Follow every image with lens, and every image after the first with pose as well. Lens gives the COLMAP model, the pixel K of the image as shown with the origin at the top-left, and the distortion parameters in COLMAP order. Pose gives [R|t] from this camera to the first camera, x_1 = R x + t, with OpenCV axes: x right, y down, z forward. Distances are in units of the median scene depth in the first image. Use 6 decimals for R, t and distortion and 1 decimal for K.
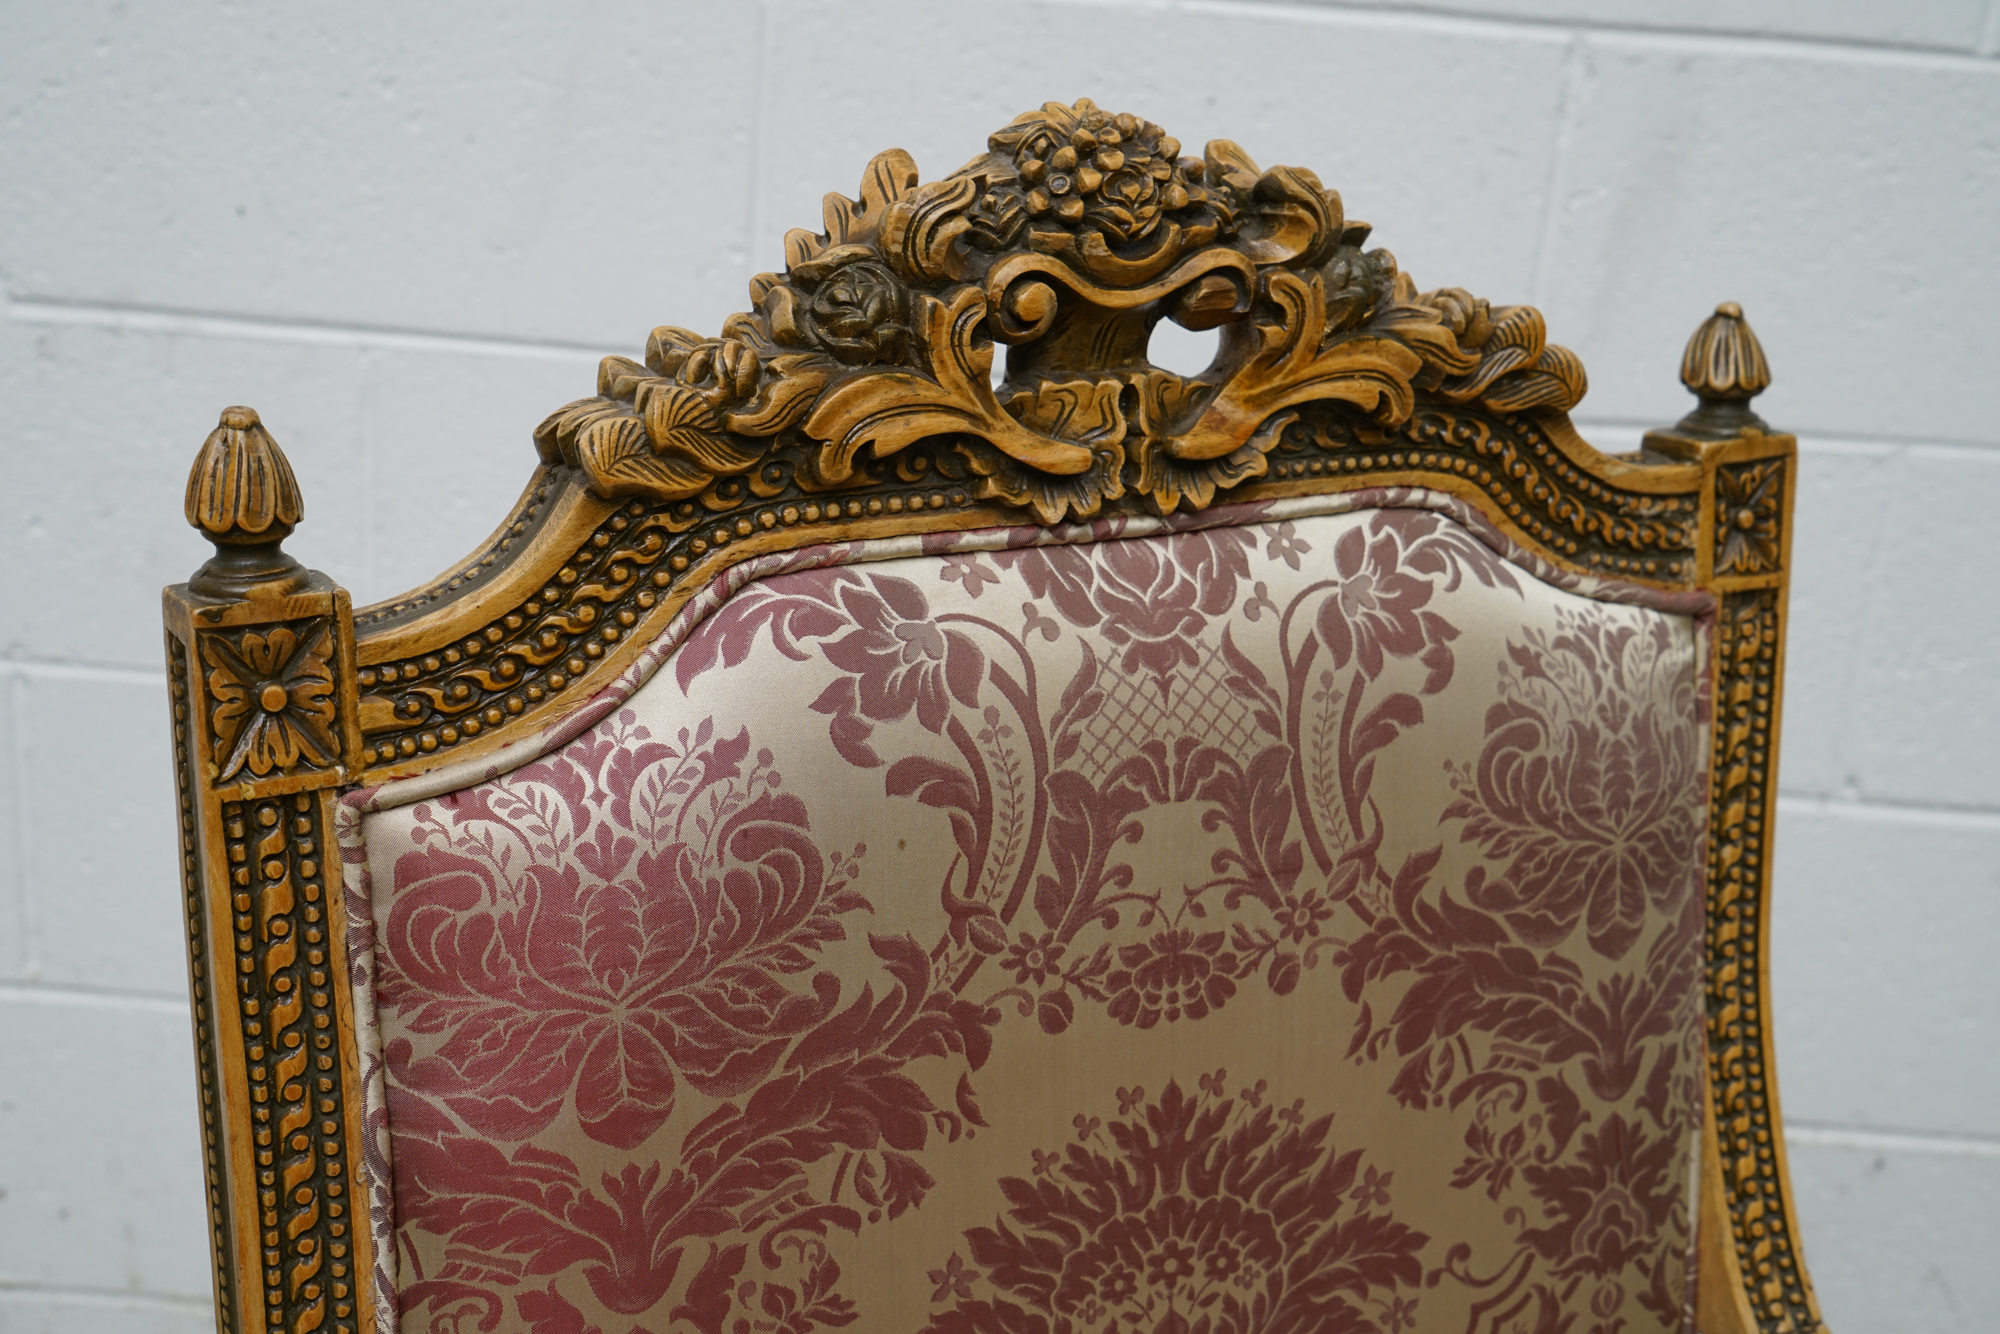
lens RADIAL K [[2925.4, 0, 1032.0], [0, 2925.4, 668.2], [0, 0, 1]] dist [-0.035060, 0.044057]
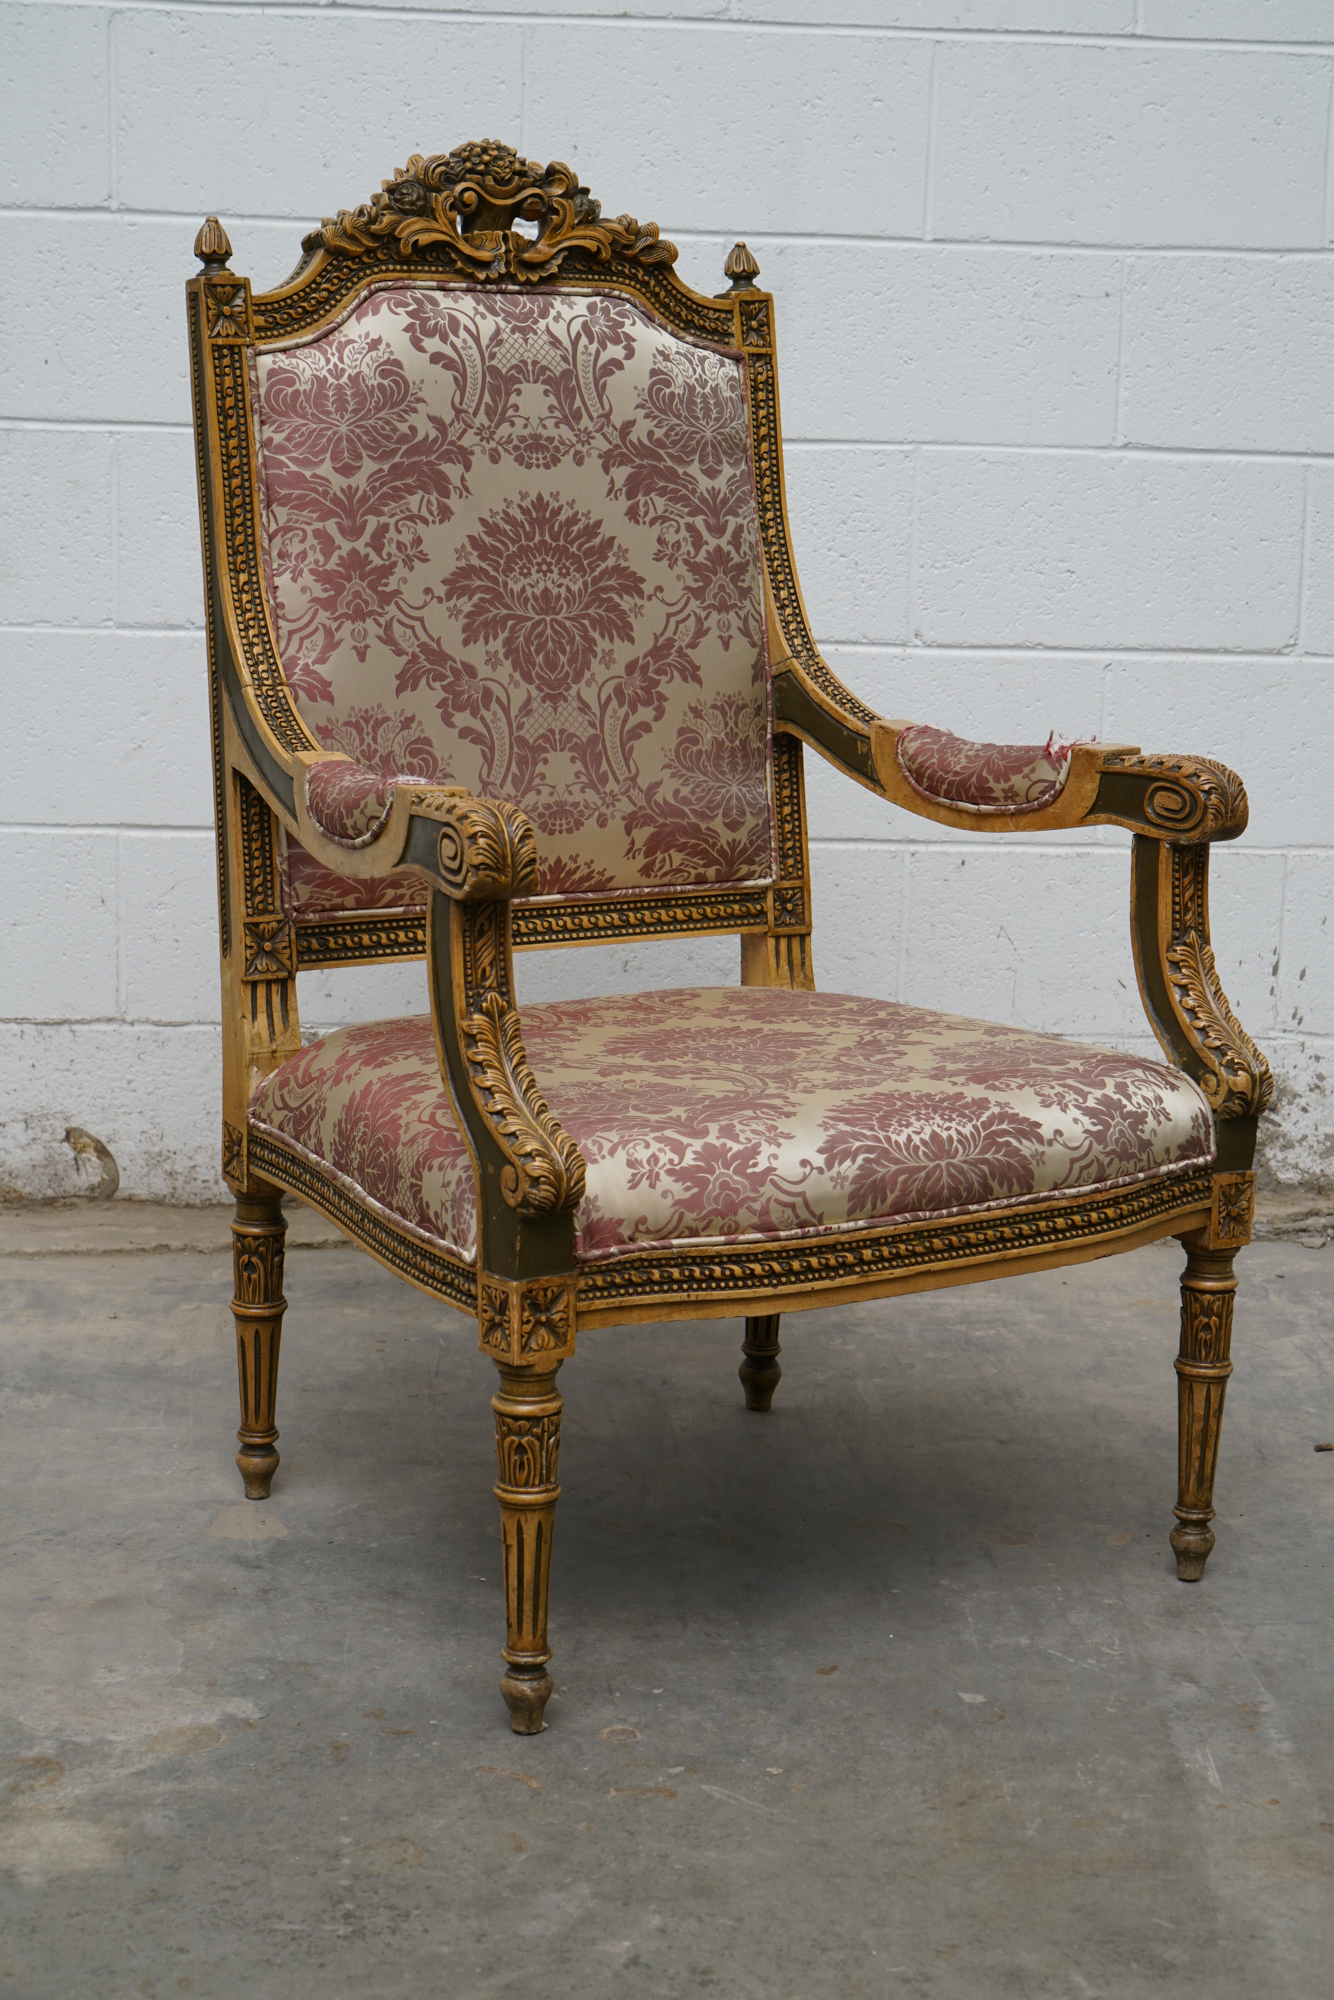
lens RADIAL K [[3408.3, 0, 799.0], [0, 3408.3, 970.9], [0, 0, 1]] dist [-0.002959, 0.014445]
pose [[0.991440, -0.064476, 0.113530, -0.105049], [0.082034, 0.984105, -0.157502, 1.144399], [-0.101570, 0.165467, 0.980971, -2.137793]]
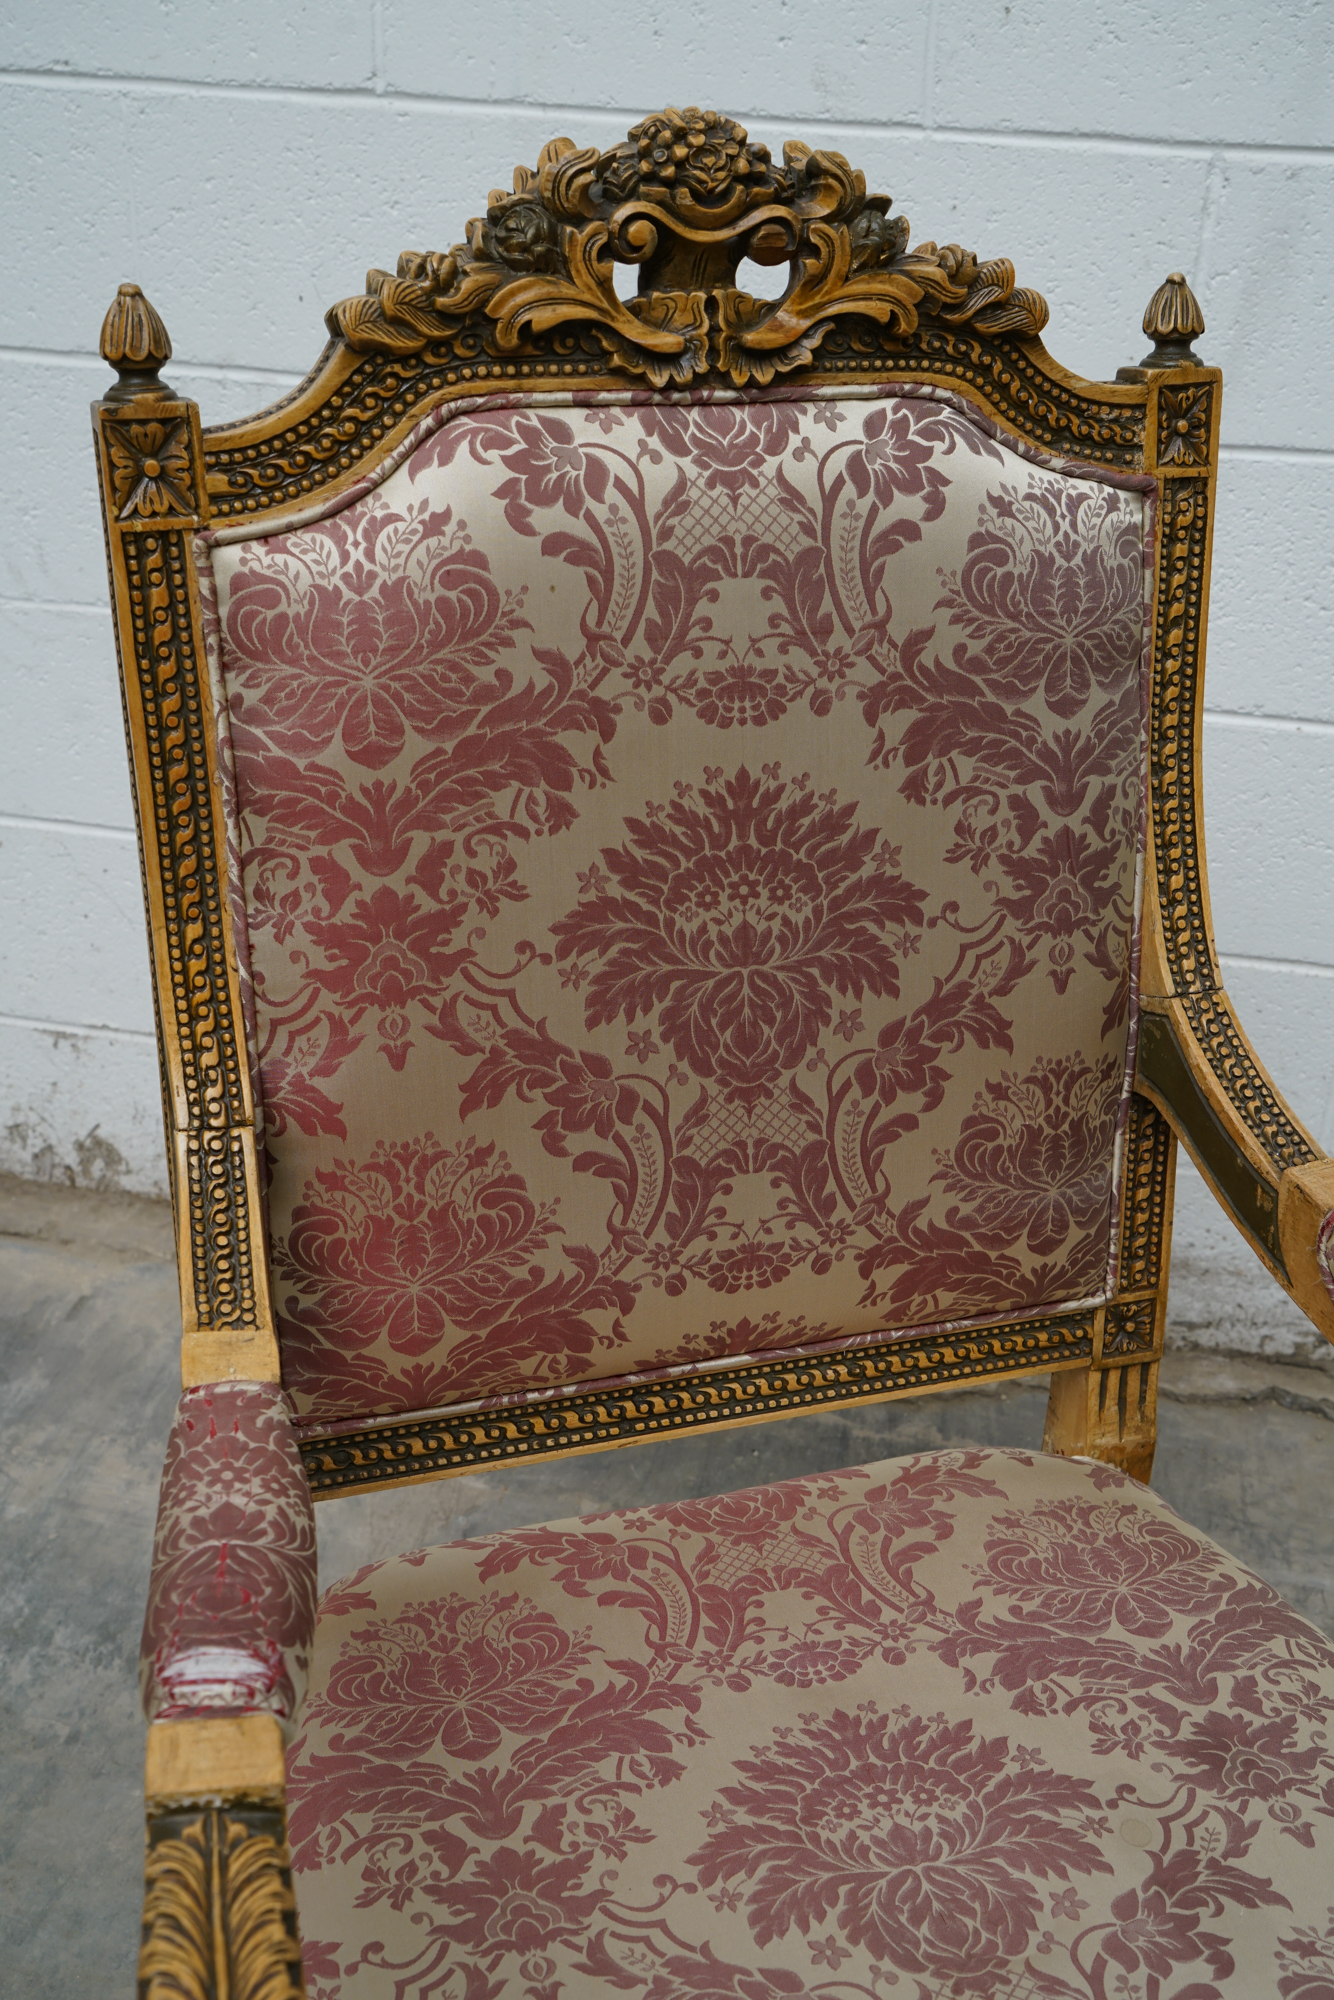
lens RADIAL K [[2147.2, 0, 693.3], [0, 2147.2, 1003.2], [0, 0, 1]] dist [0.009029, -0.034133]
pose [[0.986487, 0.044531, -0.157673, 0.218418], [-0.029011, 0.994625, 0.099397, 0.161349], [0.161252, -0.093480, 0.982476, -0.149239]]
